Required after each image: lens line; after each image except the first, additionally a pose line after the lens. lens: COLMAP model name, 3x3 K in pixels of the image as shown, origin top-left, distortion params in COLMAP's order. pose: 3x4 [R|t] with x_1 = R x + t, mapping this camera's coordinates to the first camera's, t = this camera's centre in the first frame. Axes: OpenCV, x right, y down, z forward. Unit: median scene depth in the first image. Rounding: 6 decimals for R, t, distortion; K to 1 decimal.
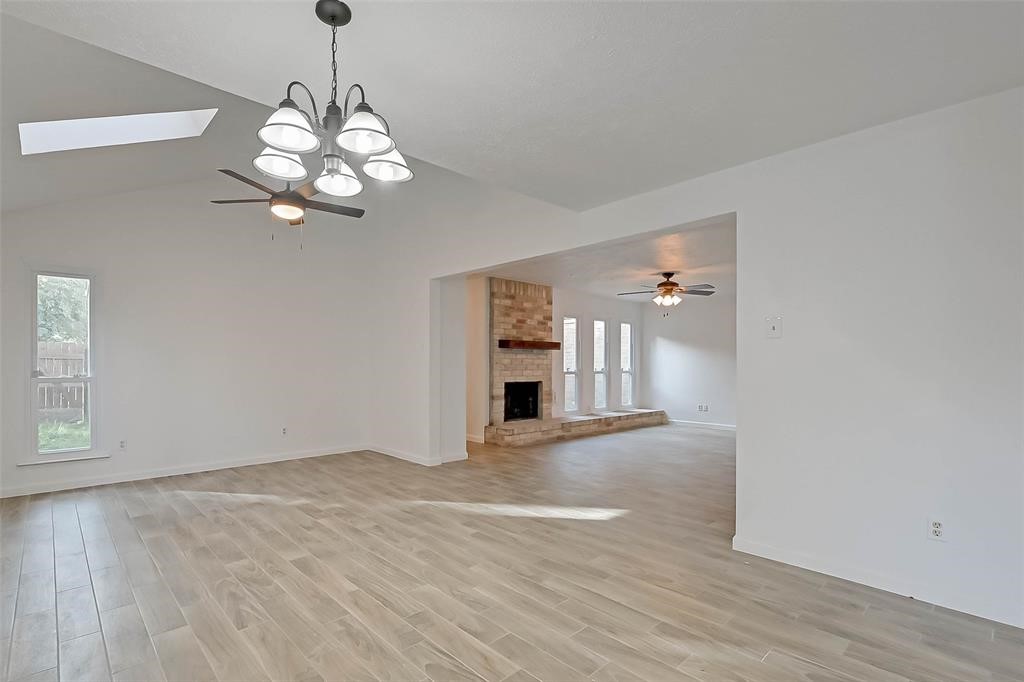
lens RADIAL K [[484.9, 0, 455.7], [0, 484.9, 366.4], [0, 0, 1]] dist [0.005947, -0.000030]
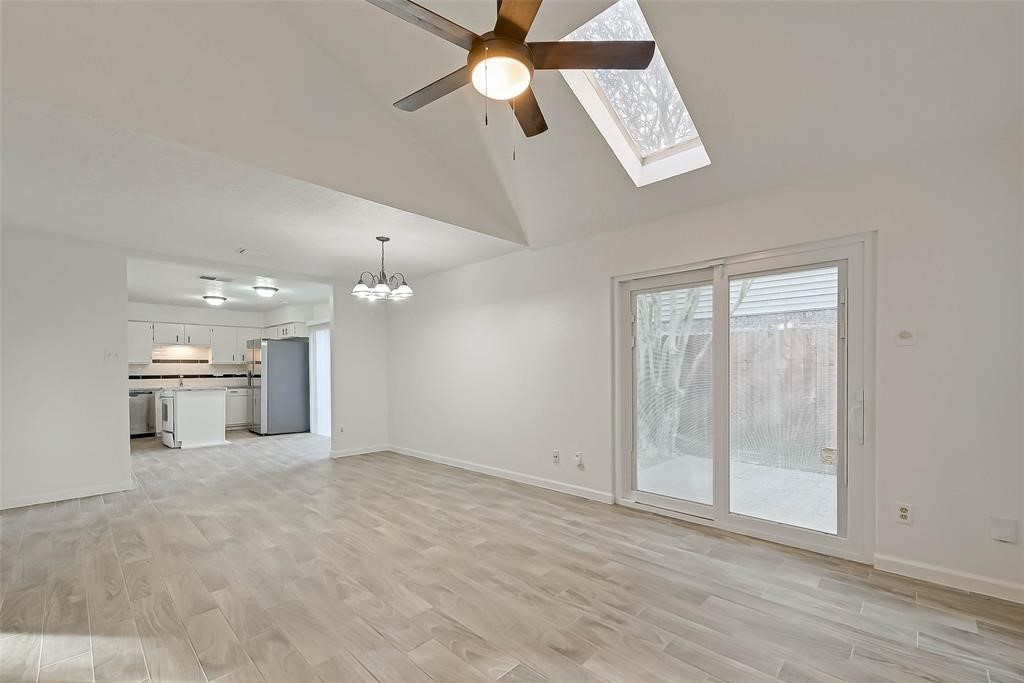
lens RADIAL K [[428.4, 0, 515.5], [0, 428.4, 373.7], [0, 0, 1]] dist [-0.000462, 0.000142]
pose [[-0.995021, 0.006682, -0.099441, -0.178672], [0.004616, 0.999769, 0.020995, -0.008393], [0.099559, 0.020431, -0.994822, 0.829548]]
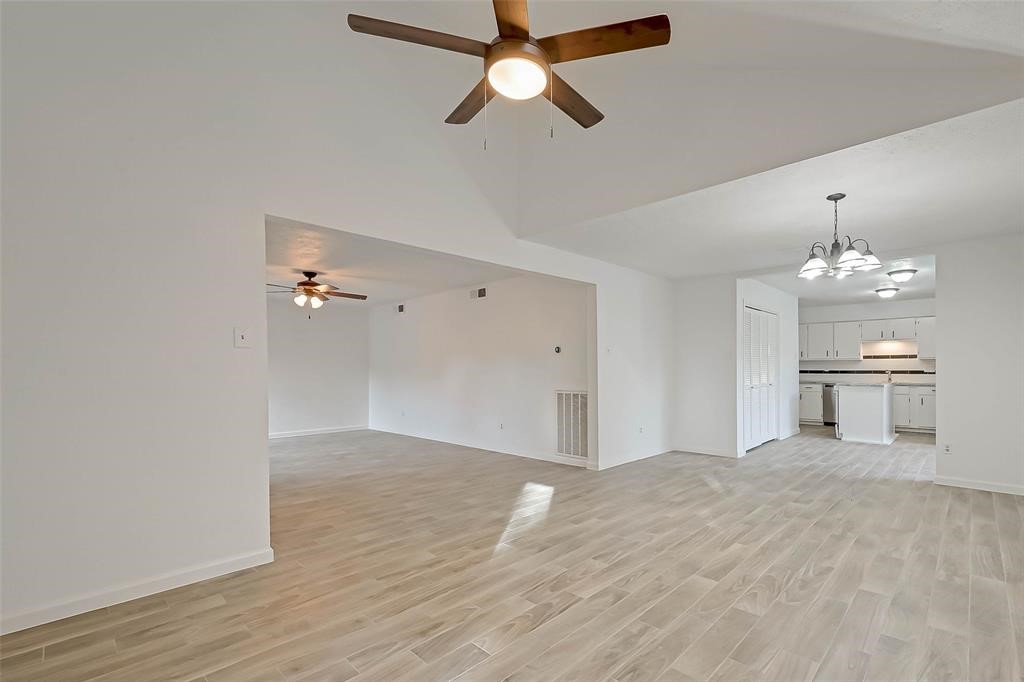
lens RADIAL K [[451.7, 0, 590.4], [0, 451.7, 373.2], [0, 0, 1]] dist [-0.002143, -0.000134]
pose [[-0.164040, -0.012867, 0.986370, -0.476276], [0.012954, 0.999801, 0.015197, -0.006085], [-0.986369, 0.015270, -0.163841, 0.569590]]
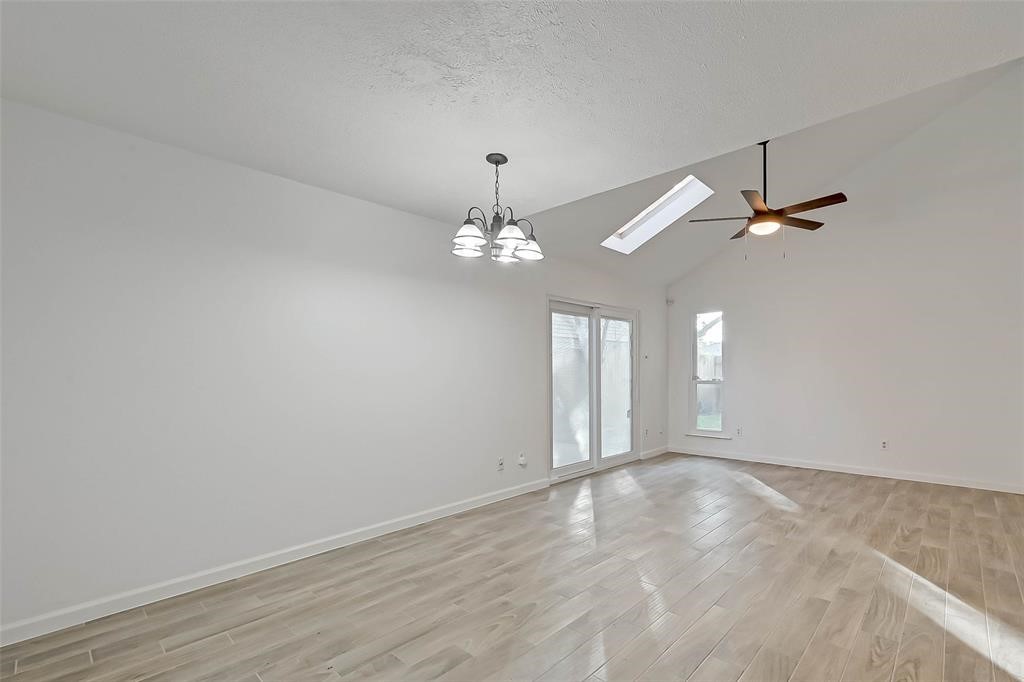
lens RADIAL K [[451.7, 0, 590.4], [0, 451.7, 373.2], [0, 0, 1]] dist [-0.002143, -0.000134]
pose [[0.180935, 0.002470, -0.983492, 0.312689], [-0.001965, 0.999996, 0.002150, -0.001669], [0.983493, 0.001543, 0.180939, 0.252359]]
